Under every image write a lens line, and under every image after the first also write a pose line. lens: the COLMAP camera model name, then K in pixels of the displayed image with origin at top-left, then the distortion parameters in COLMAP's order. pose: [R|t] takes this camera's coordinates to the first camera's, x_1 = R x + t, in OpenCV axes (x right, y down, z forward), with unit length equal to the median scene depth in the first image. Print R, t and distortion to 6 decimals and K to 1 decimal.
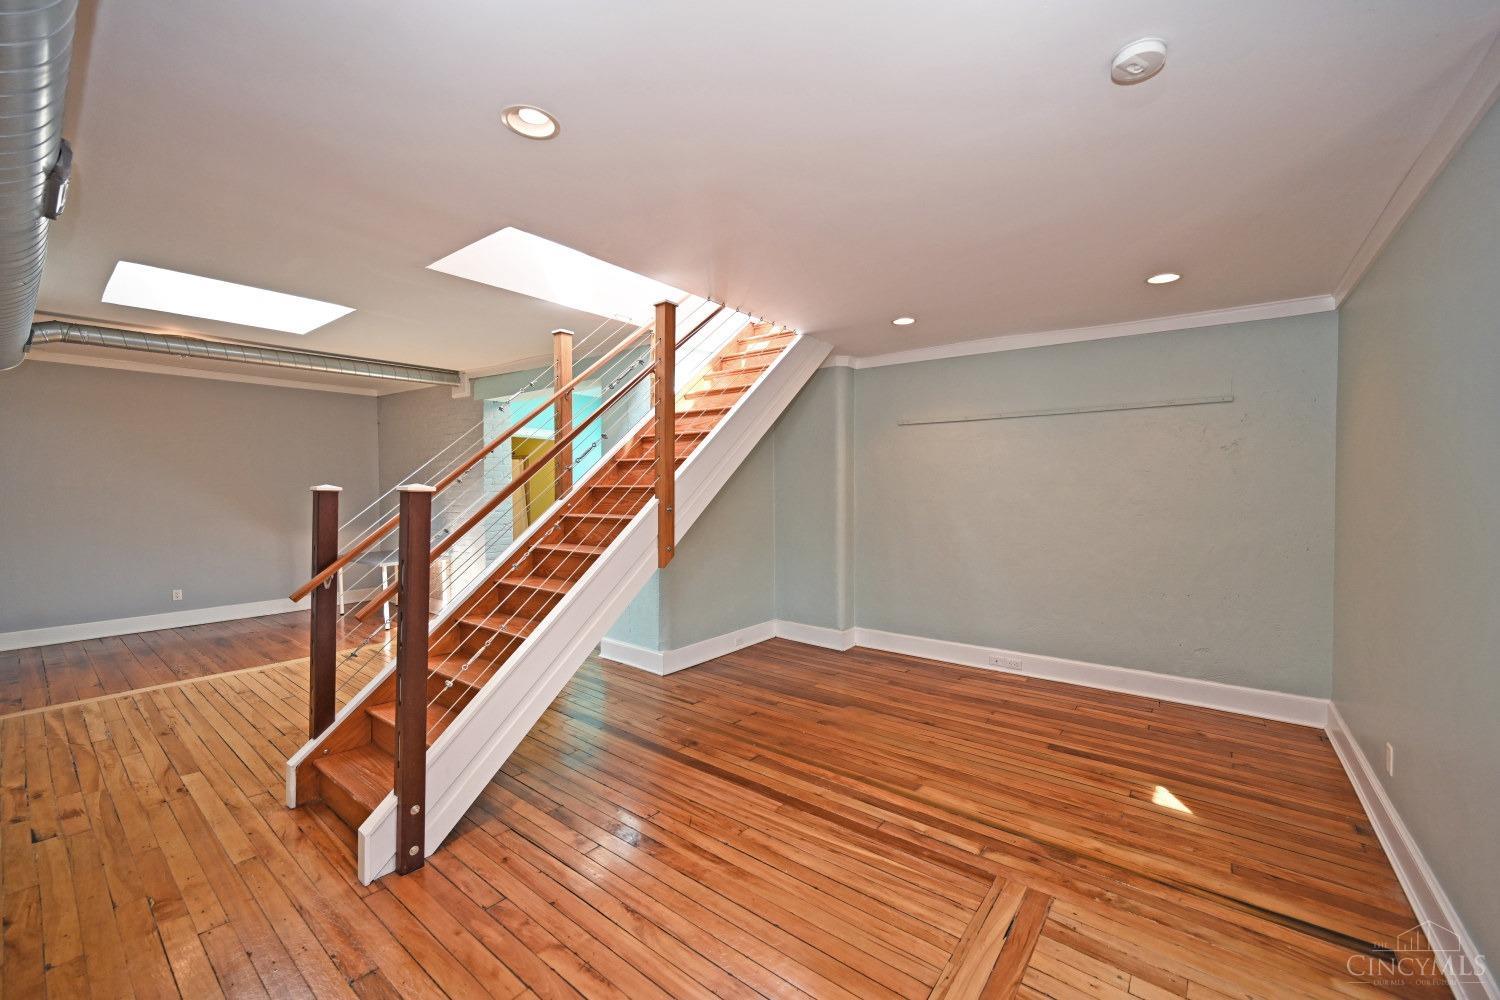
lens RADIAL K [[589.6, 0, 754.1], [0, 589.6, 504.5], [0, 0, 1]] dist [-0.000088, 0.000234]
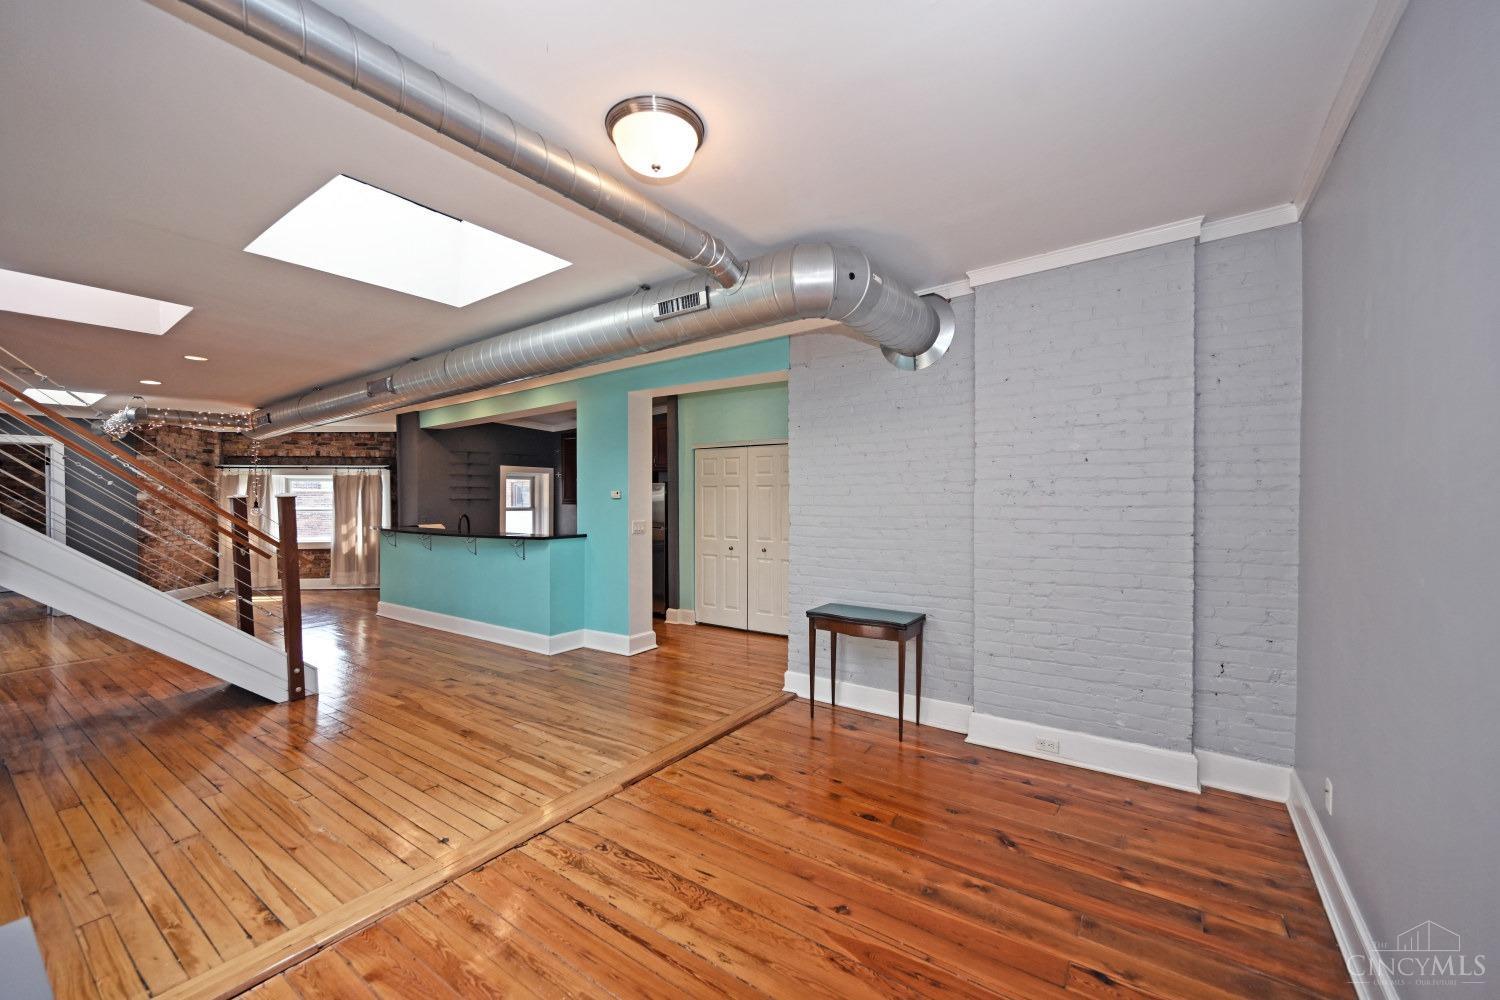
lens RADIAL K [[597.3, 0, 757.6], [0, 597.3, 505.7], [0, 0, 1]] dist [0.001888, 0.000114]
pose [[-0.998186, 0.009859, -0.059392, -1.679854], [0.007441, 0.999139, 0.040804, -0.048954], [0.059743, 0.040288, -0.997400, 2.372594]]
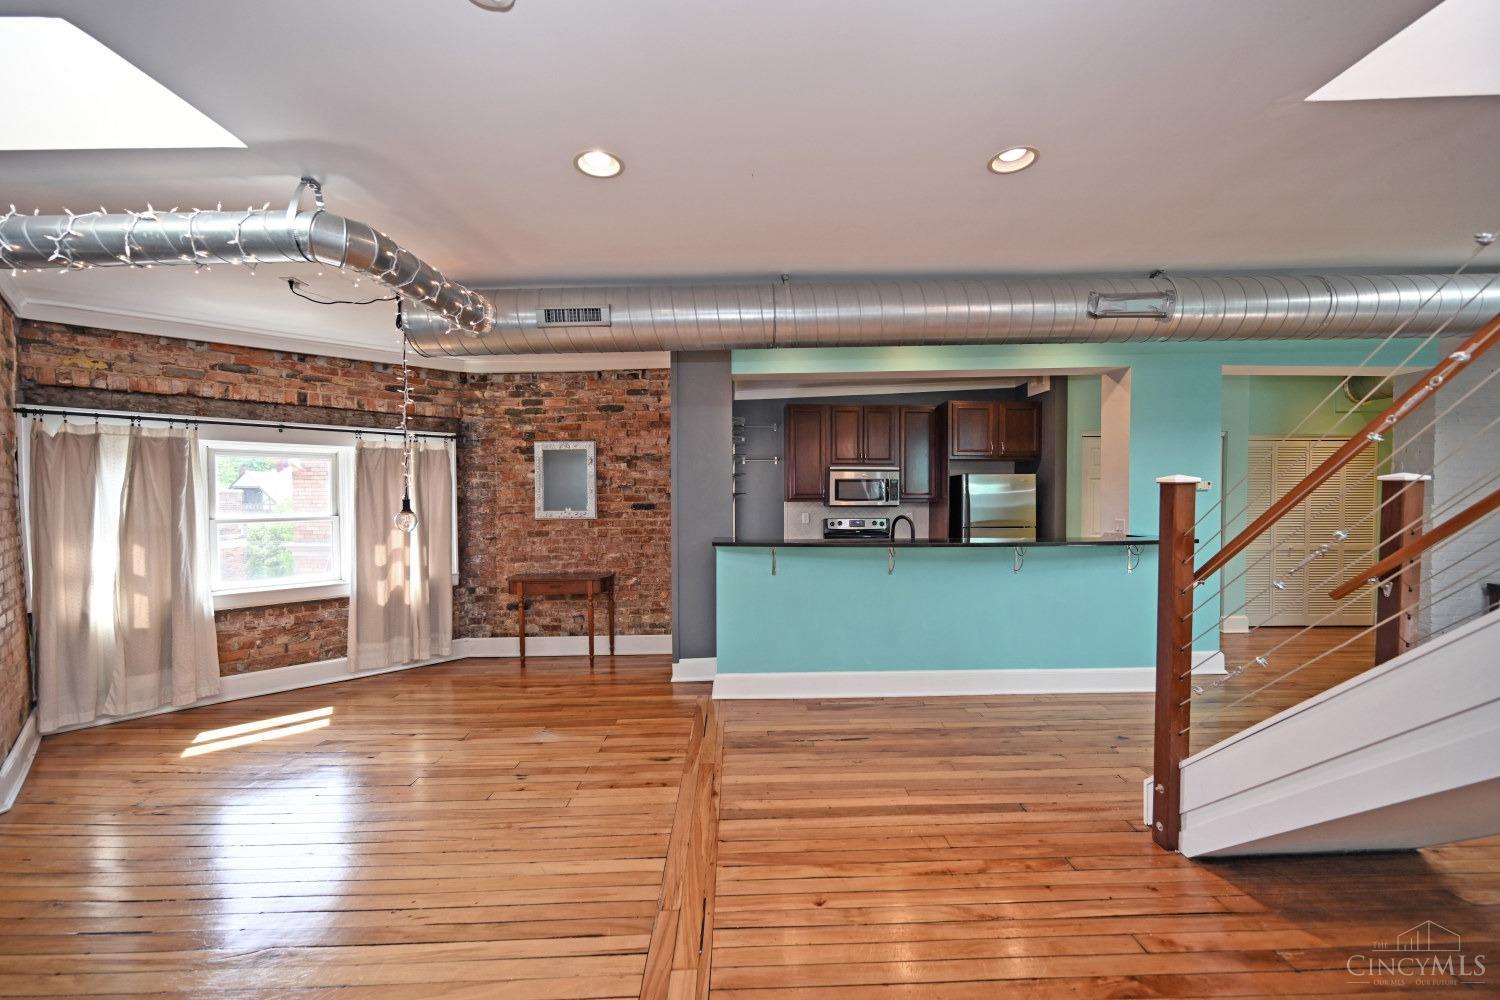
lens RADIAL K [[597.3, 0, 757.6], [0, 597.3, 505.7], [0, 0, 1]] dist [0.001888, 0.000114]
pose [[-0.768465, 0.020999, -0.639547, 0.469644], [-0.005676, 0.999198, 0.039629, -0.013407], [0.639866, 0.034083, -0.767730, 0.987628]]
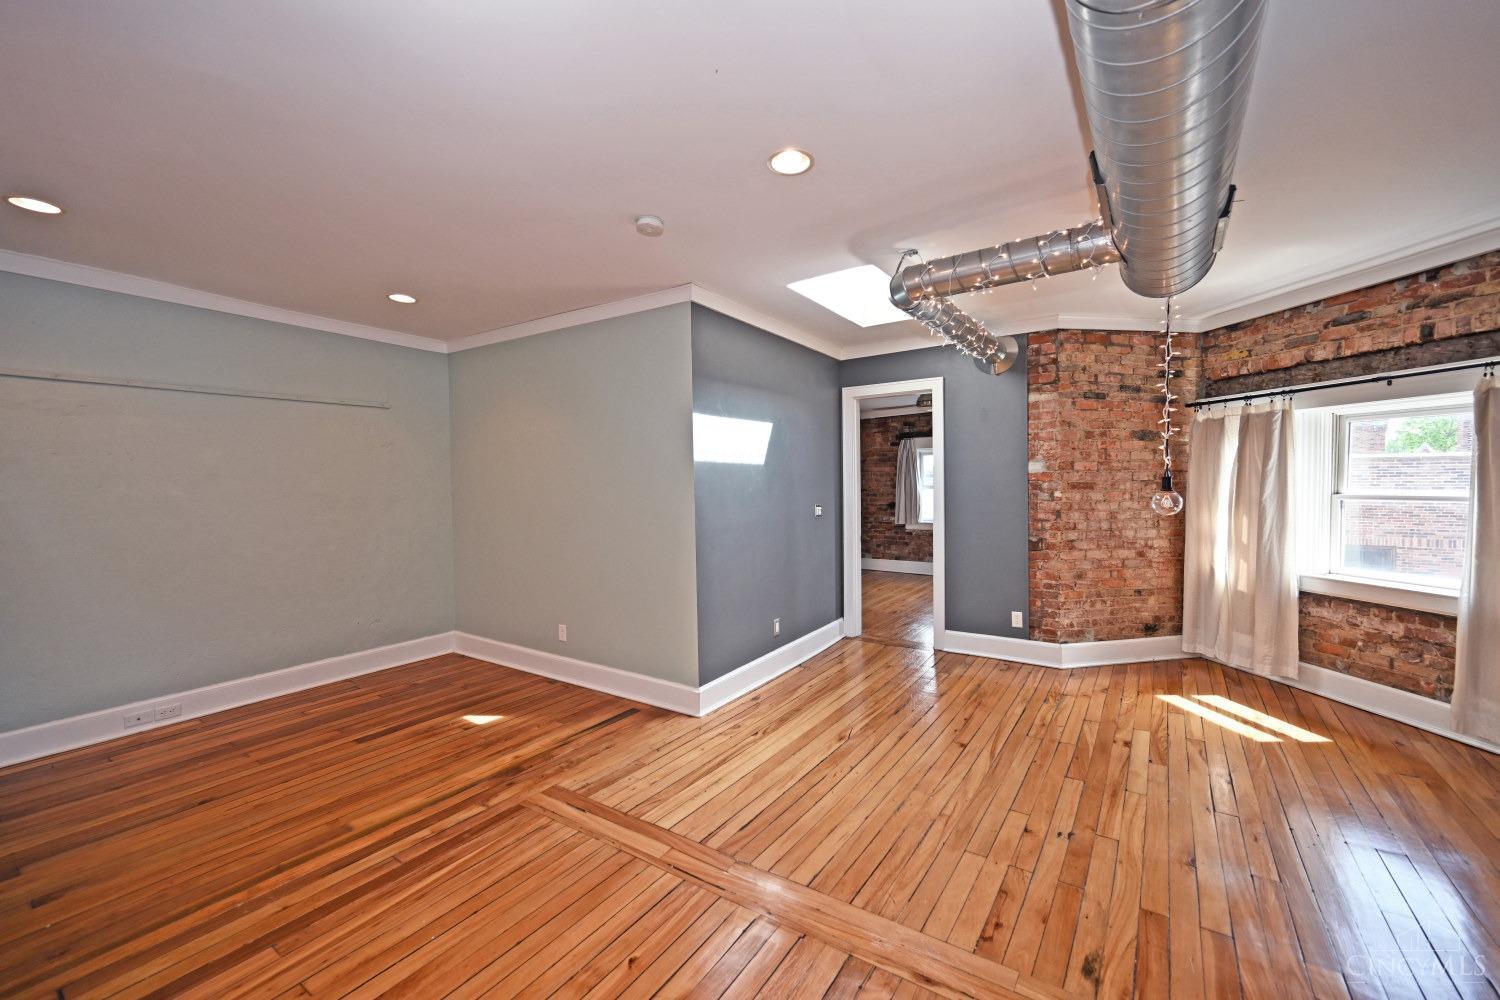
lens RADIAL K [[603.6, 0, 752.7], [0, 603.6, 499.9], [0, 0, 1]] dist [-0.001414, 0.000175]
pose [[-0.071368, -0.028131, 0.997053, -0.589044], [0.041078, 0.998671, 0.031117, 0.002826], [-0.996604, 0.043178, -0.070117, 0.431823]]
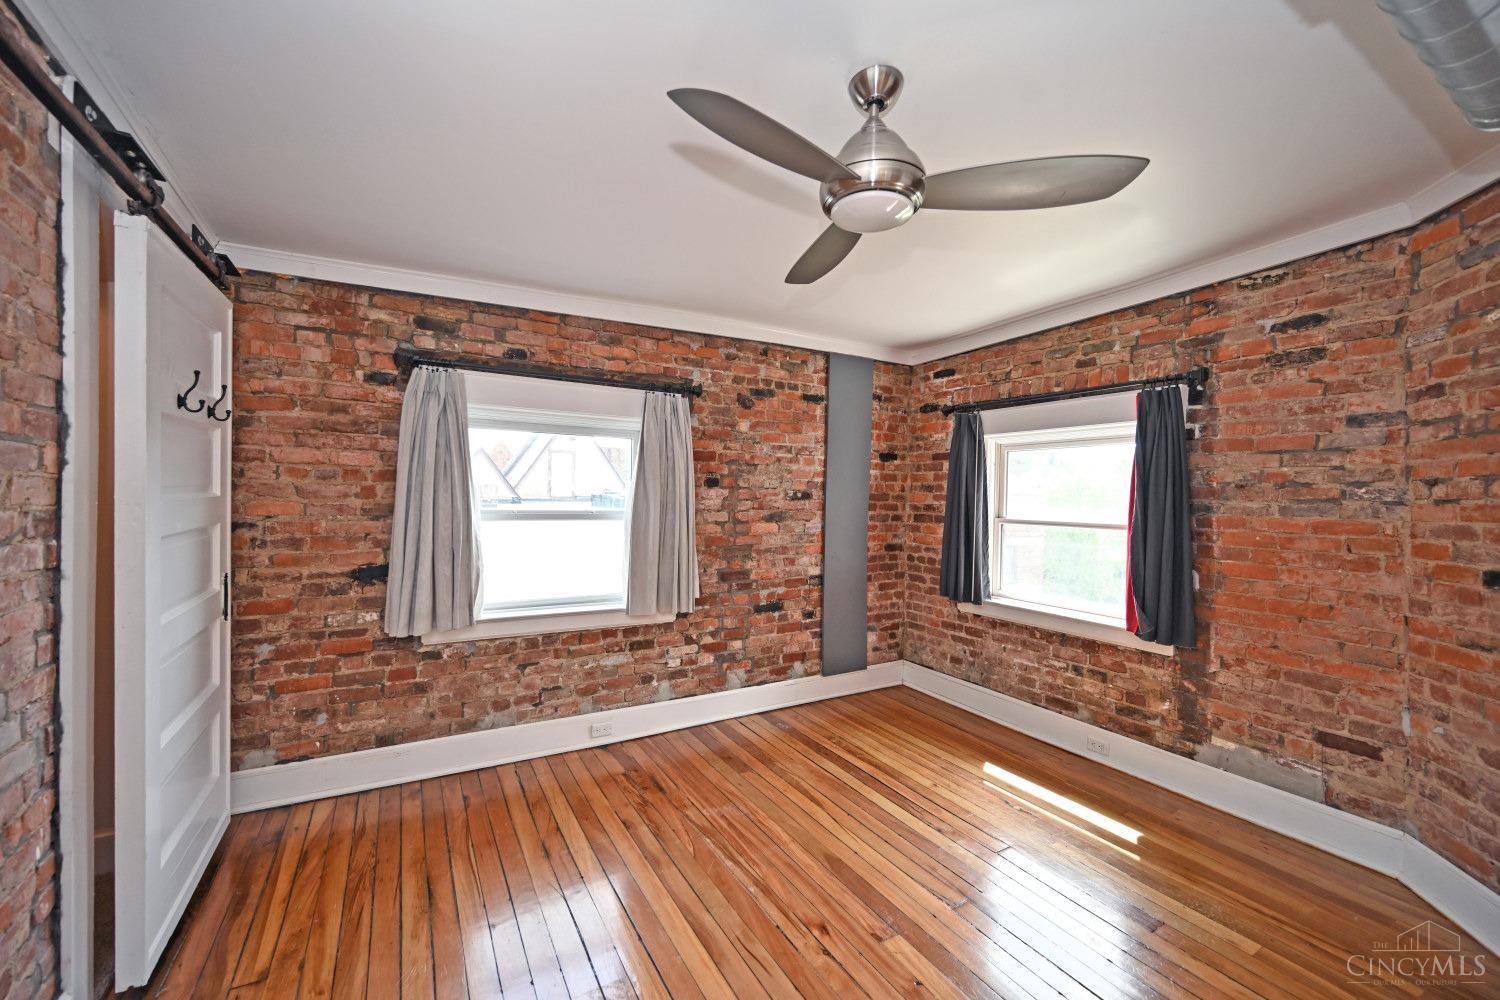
lens RADIAL K [[591.0, 0, 755.9], [0, 591.0, 499.8], [0, 0, 1]] dist [0.000561, 0.000055]
pose [[-0.933340, -0.022610, 0.358281, 1.417957], [-0.010214, 0.999283, 0.036455, -0.002824], [-0.358849, 0.030366, -0.932902, 0.170841]]
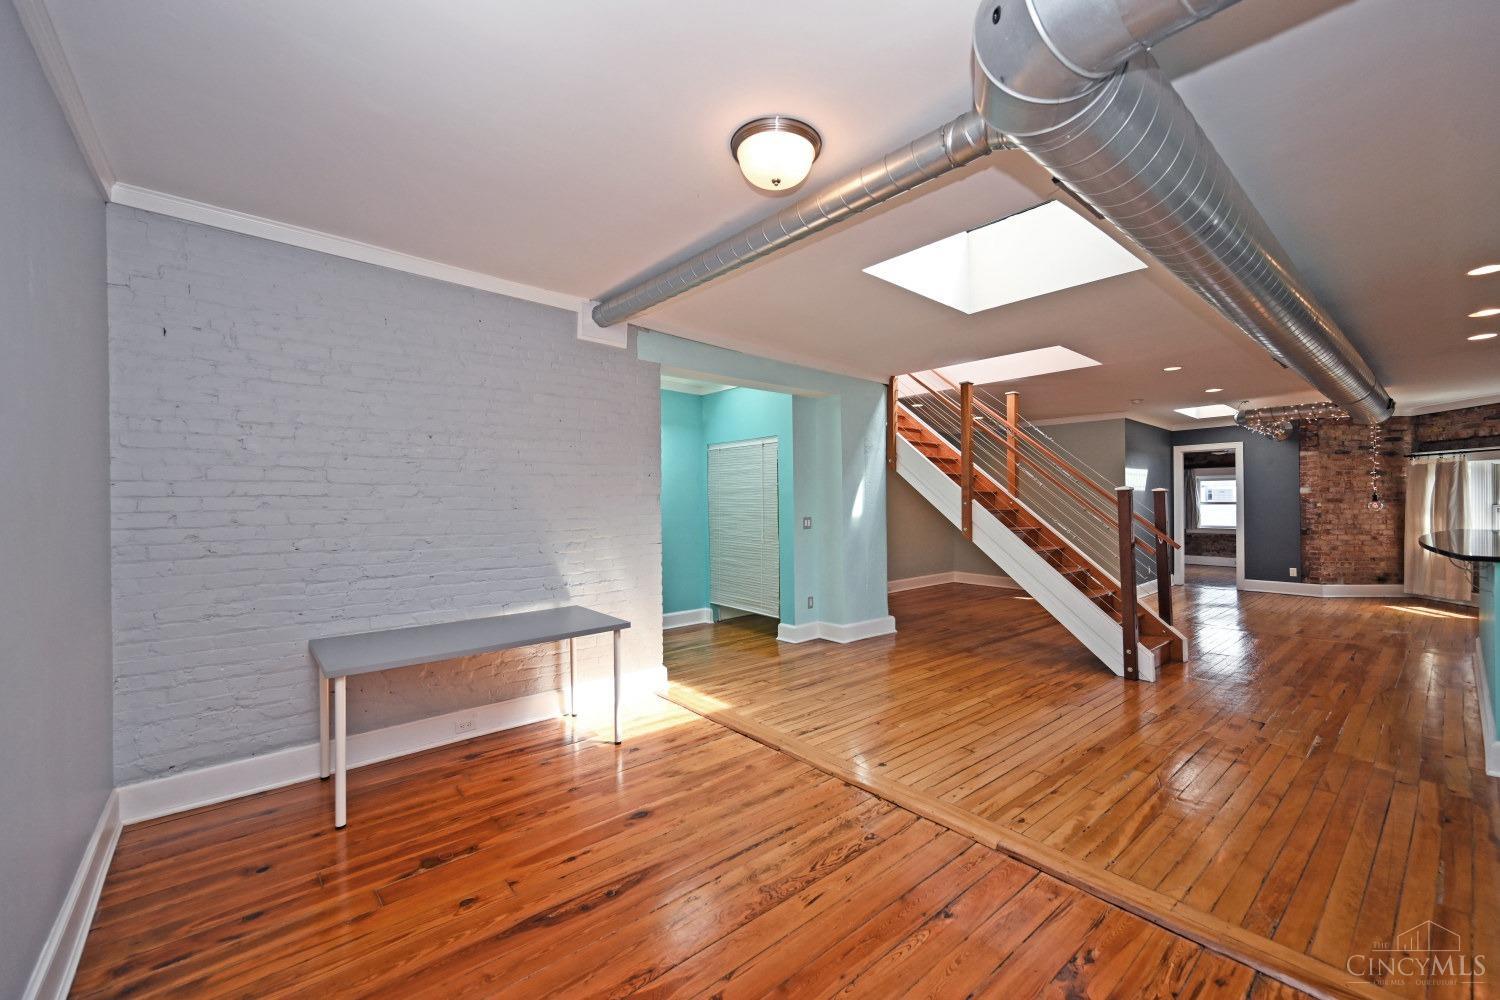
lens RADIAL K [[608.7, 0, 757.0], [0, 608.7, 501.2], [0, 0, 1]] dist [0.000355, 0.000278]
pose [[0.193821, 0.003123, 0.981032, -2.362715], [0.032808, 0.999415, -0.009663, -0.008645], [-0.980488, 0.034058, 0.193605, 1.539993]]
